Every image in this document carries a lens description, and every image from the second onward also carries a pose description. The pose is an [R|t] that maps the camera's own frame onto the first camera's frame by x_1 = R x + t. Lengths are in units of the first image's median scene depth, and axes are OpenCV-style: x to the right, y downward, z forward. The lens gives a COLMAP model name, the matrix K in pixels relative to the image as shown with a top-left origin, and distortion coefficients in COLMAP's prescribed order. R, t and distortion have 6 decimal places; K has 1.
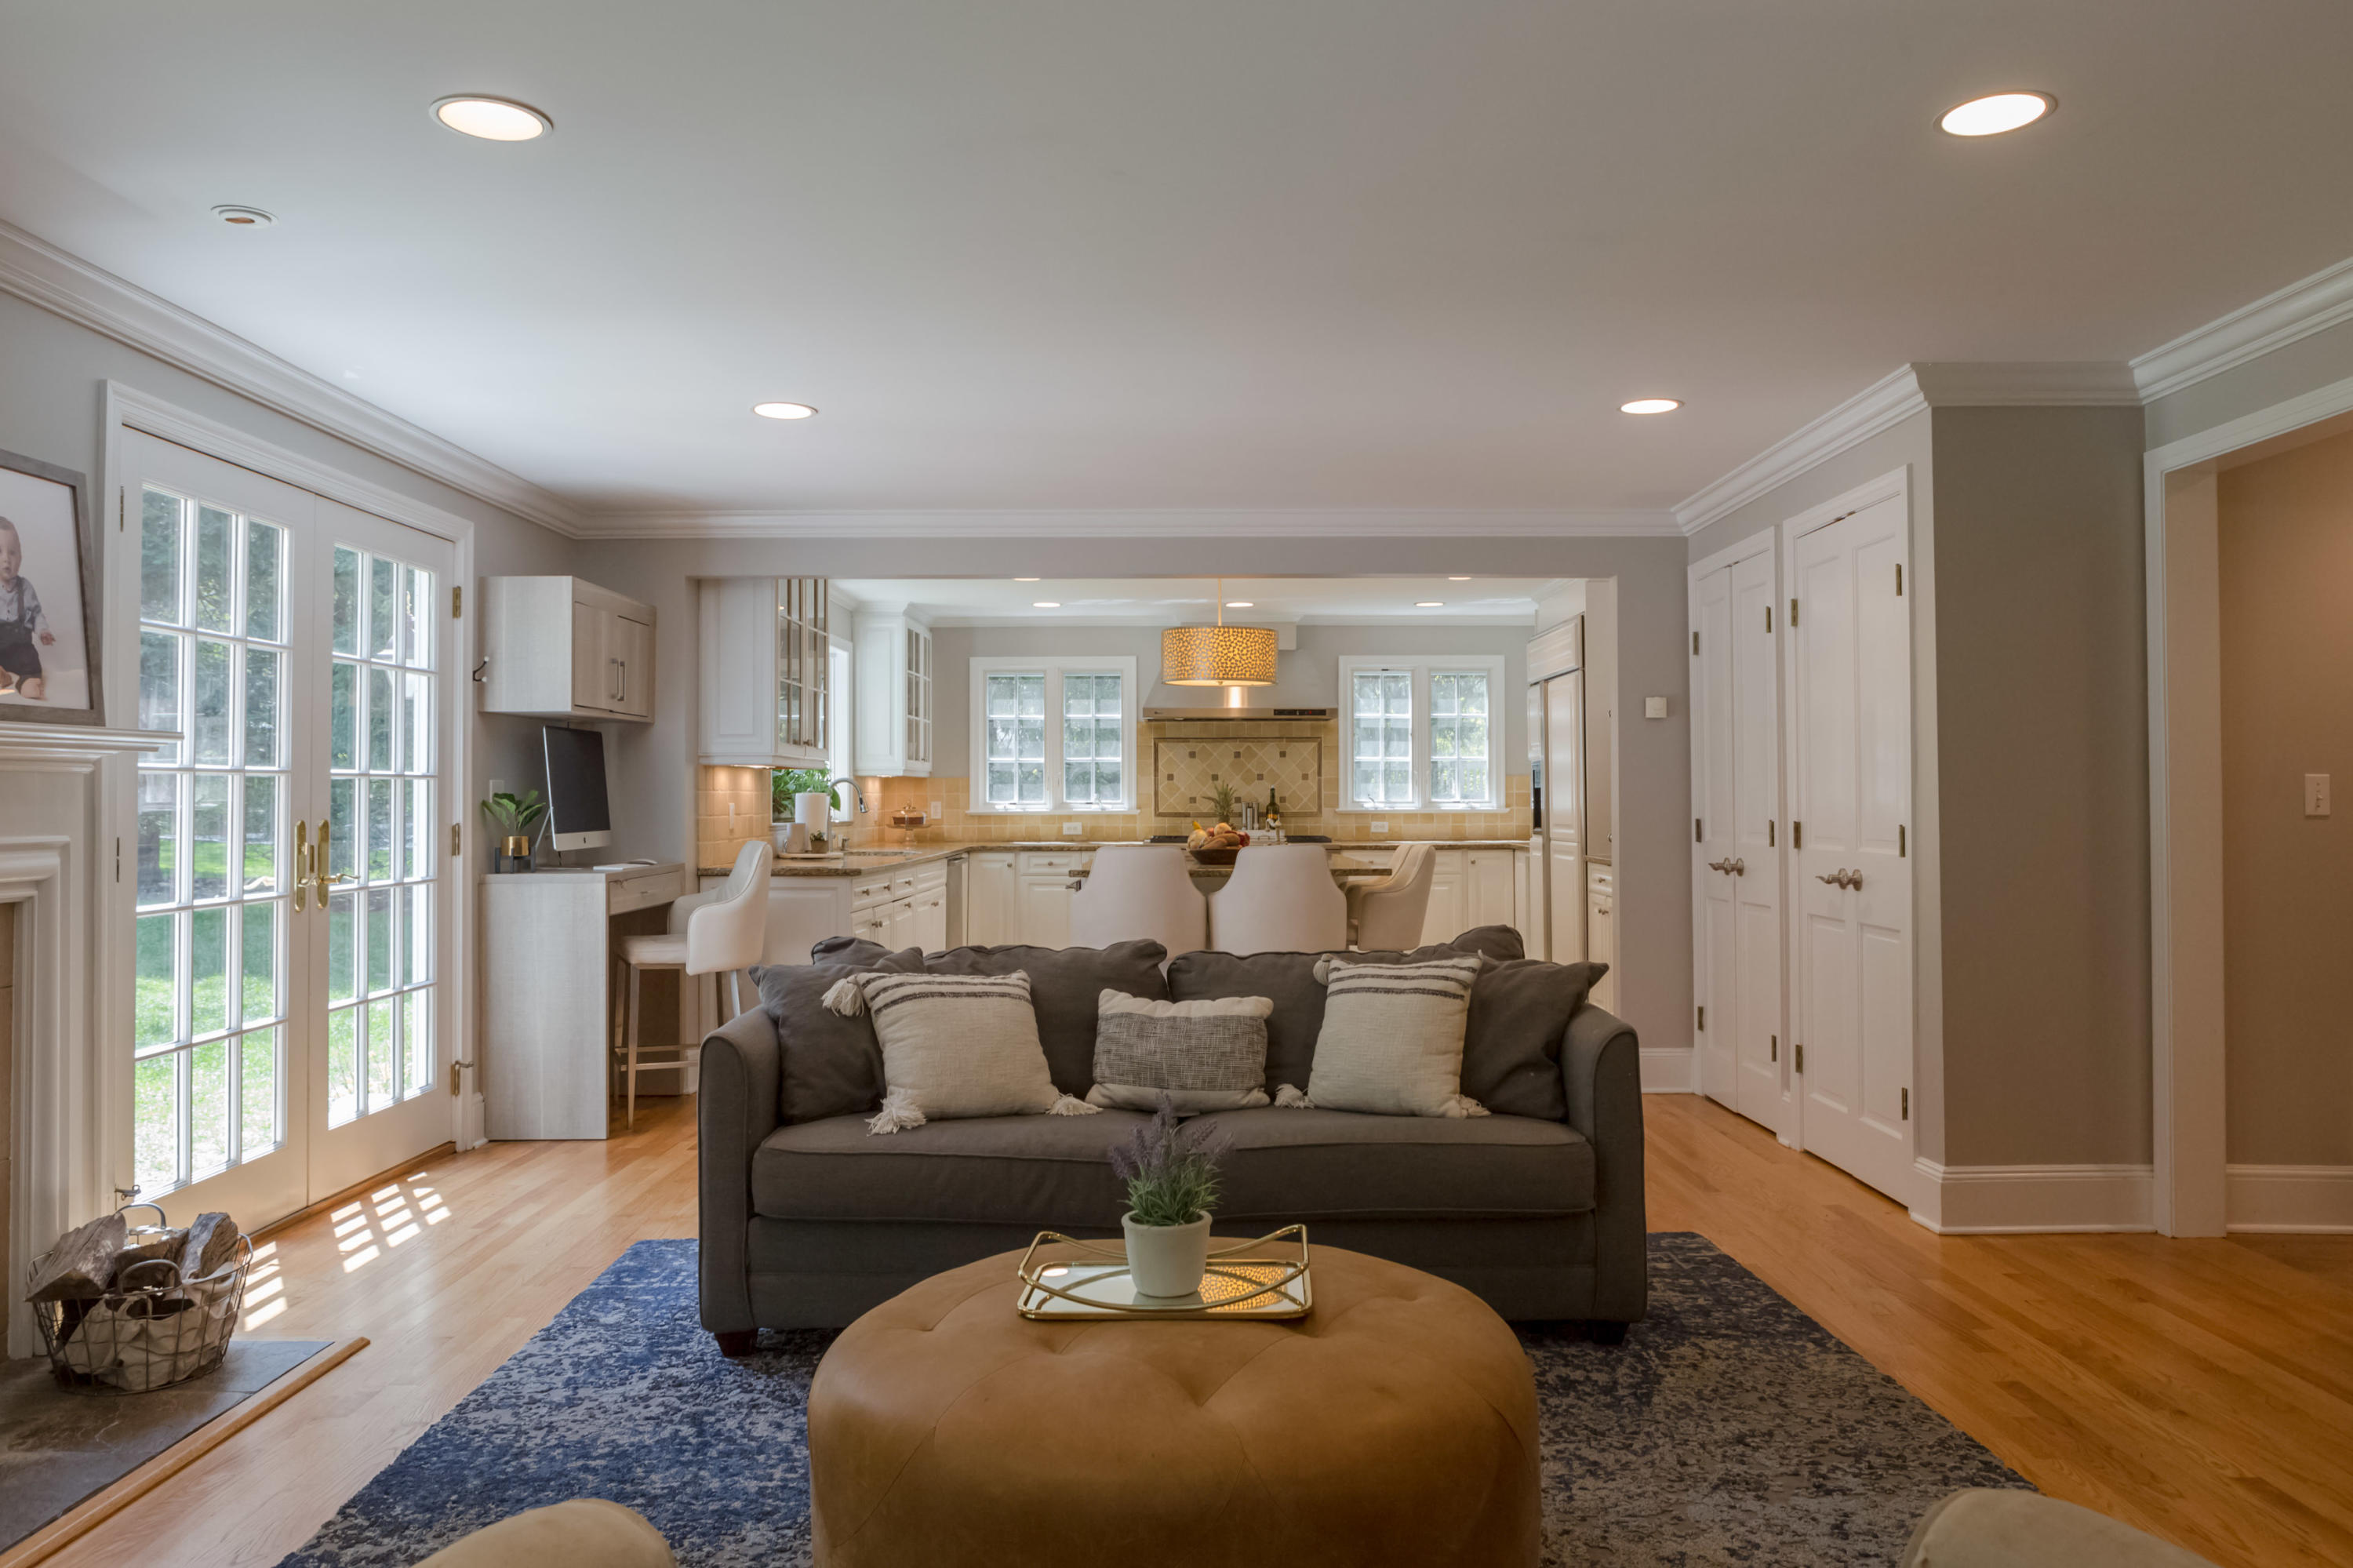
lens RADIAL K [[1619.1, 0, 1169.8], [0, 1619.1, 782.1], [0, 0, 1]] dist [-0.021566, 0.007779]
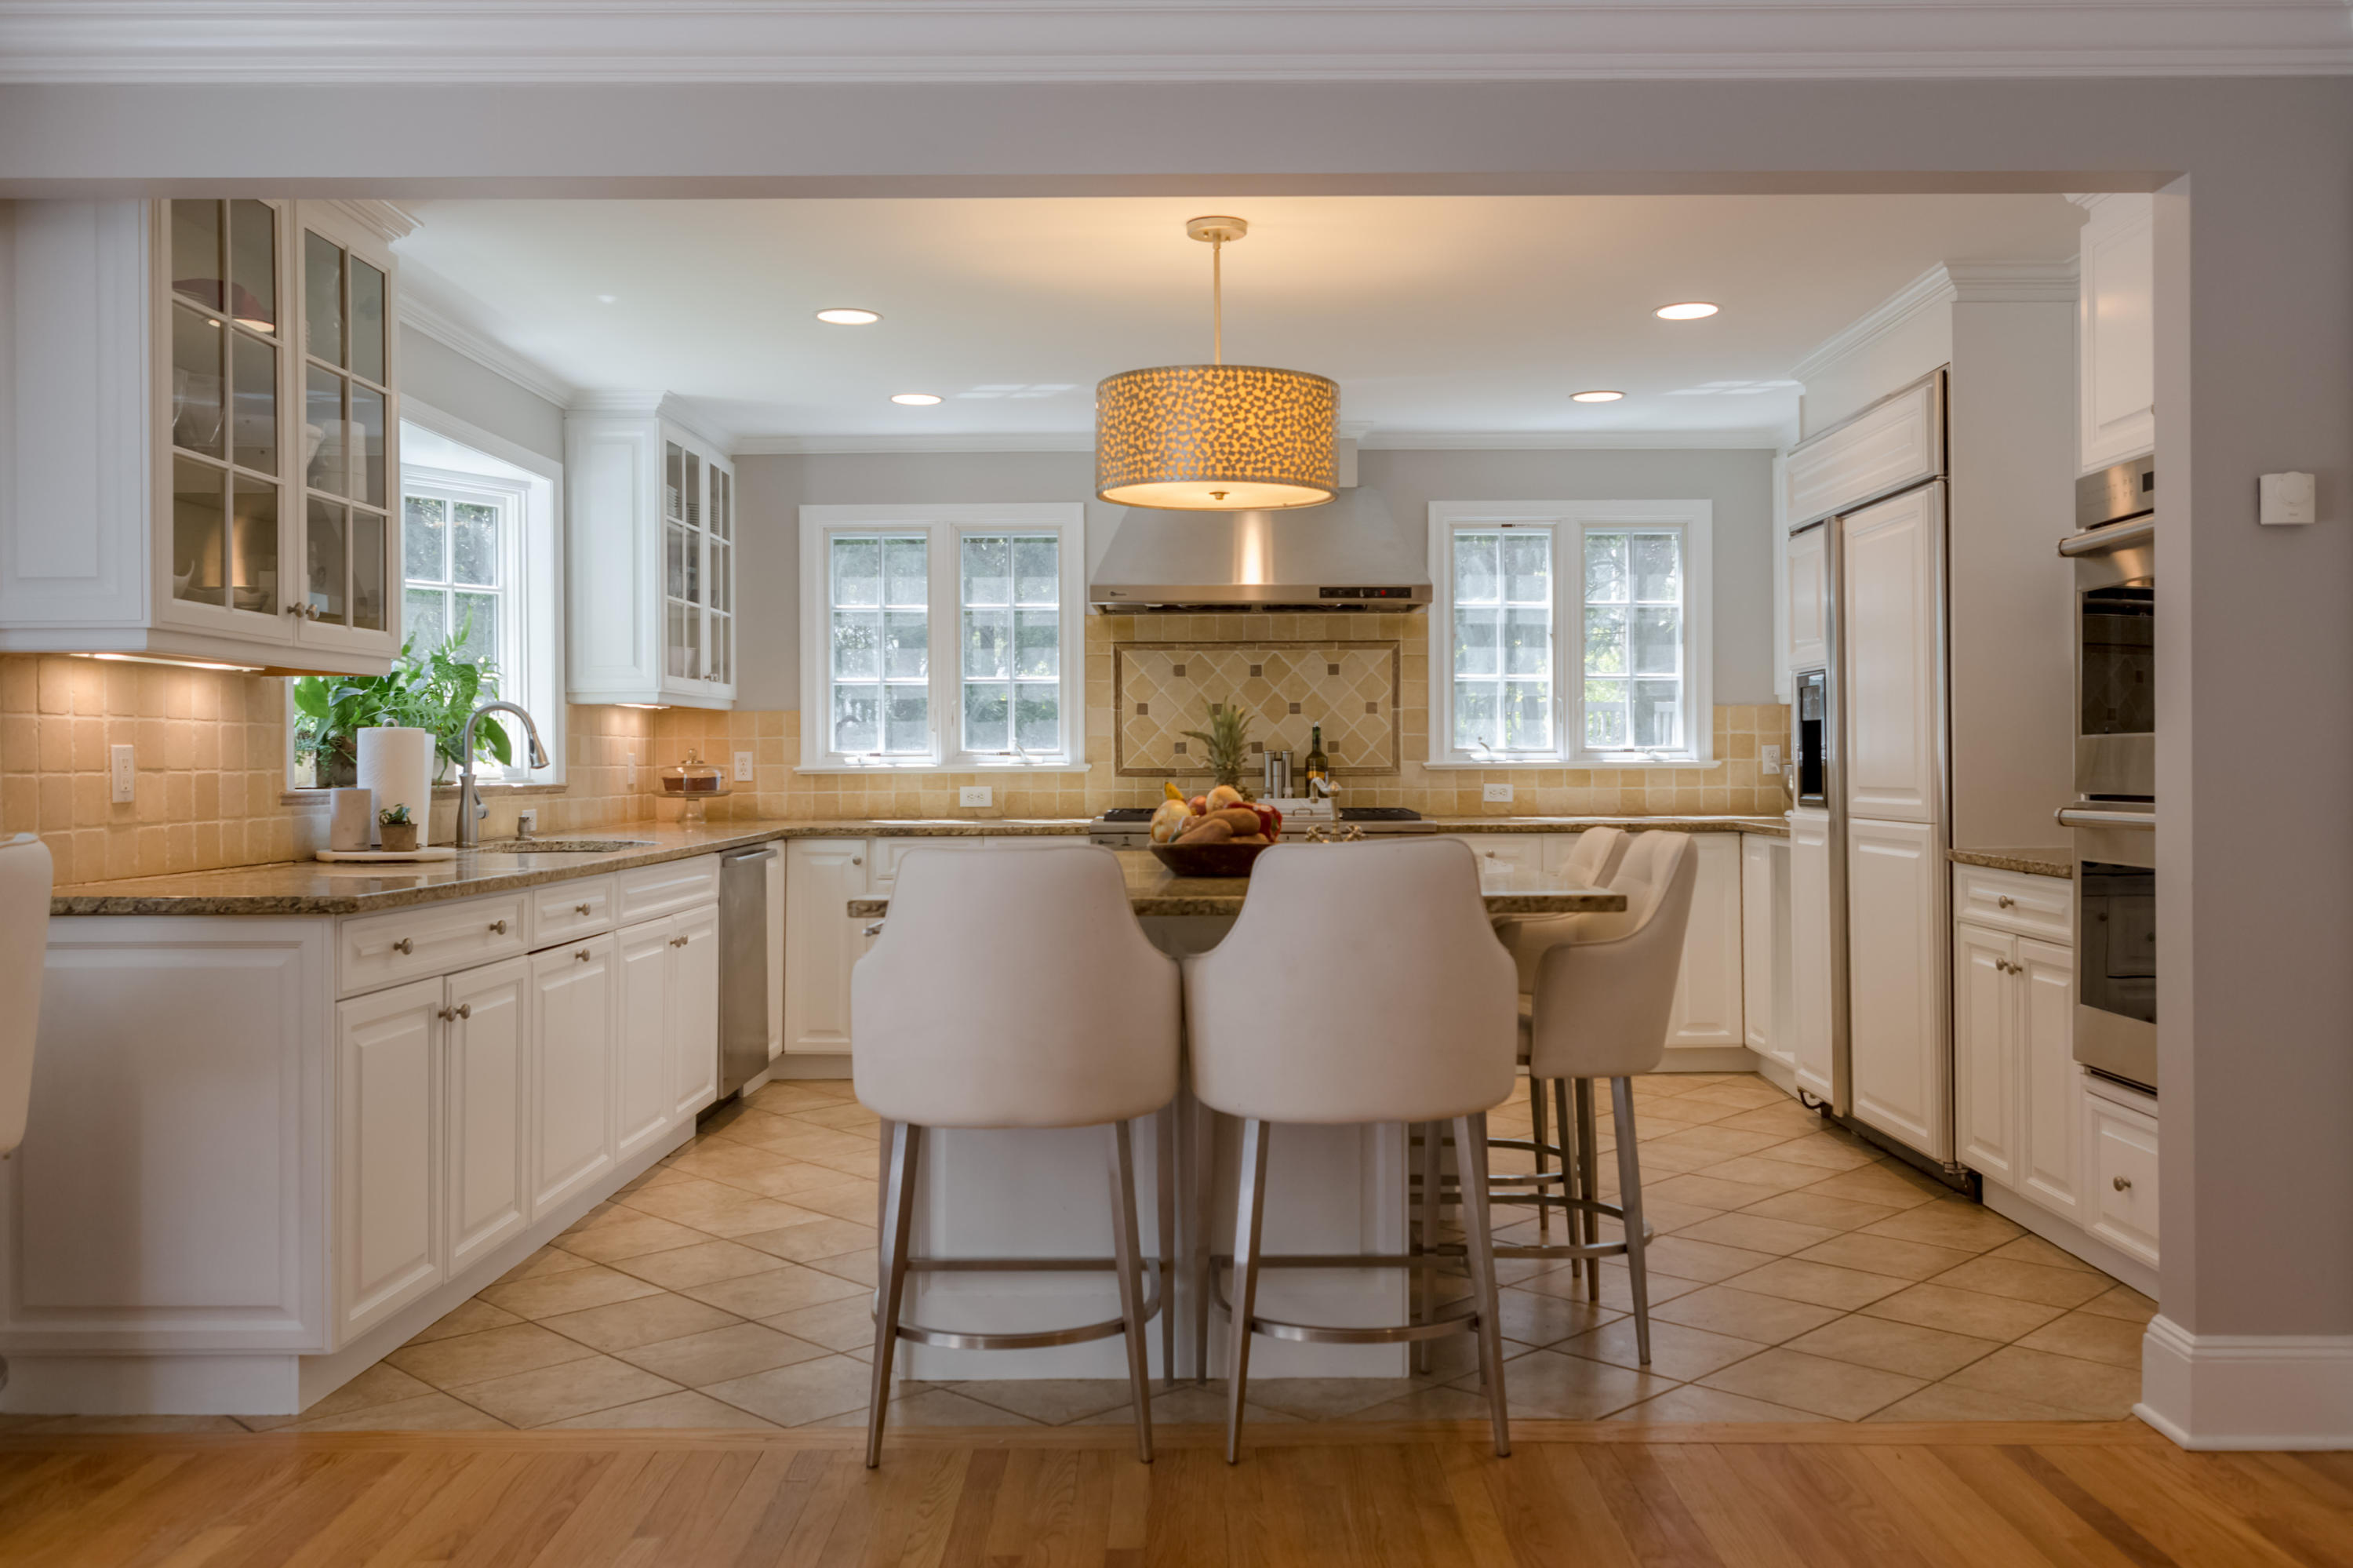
lens RADIAL K [[1875.7, 0, 1177.7], [0, 1875.7, 775.6], [0, 0, 1]] dist [0.006865, 0.012724]
pose [[0.999997, -0.002237, -0.000767, 0.013900], [0.002251, 0.999814, 0.019168, 0.008188], [0.000724, -0.019169, 0.999816, 0.321480]]
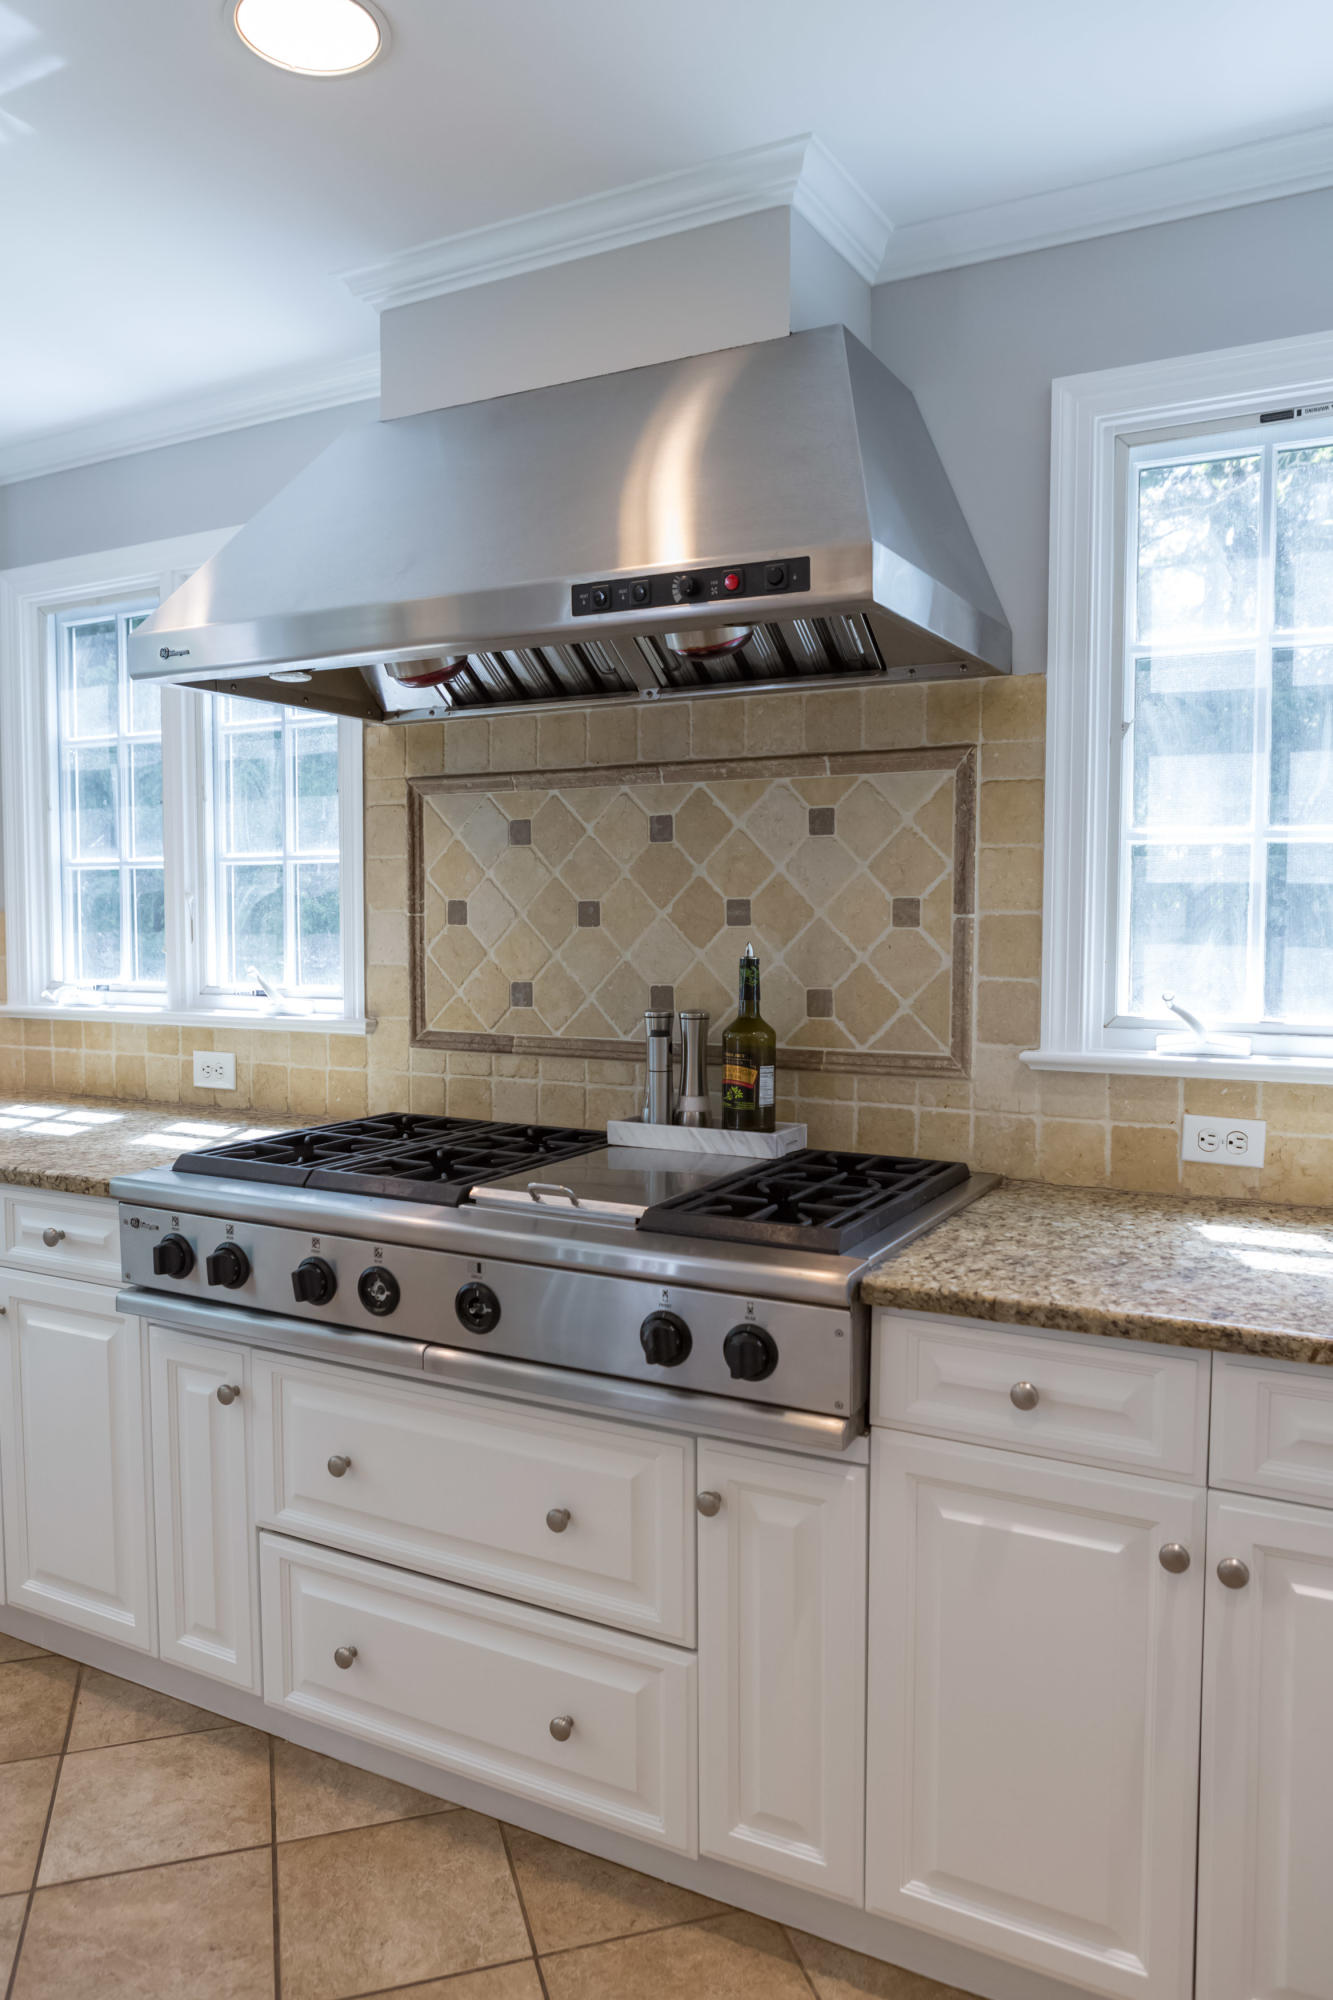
lens RADIAL K [[1376.2, 0, 681.3], [0, 1376.2, 998.8], [0, 0, 1]] dist [-0.021566, 0.007779]
pose [[0.886845, 0.030939, -0.461031, 0.150601], [0.000278, 0.997720, 0.067490, -0.004248], [0.462067, -0.059982, 0.884814, 0.807144]]
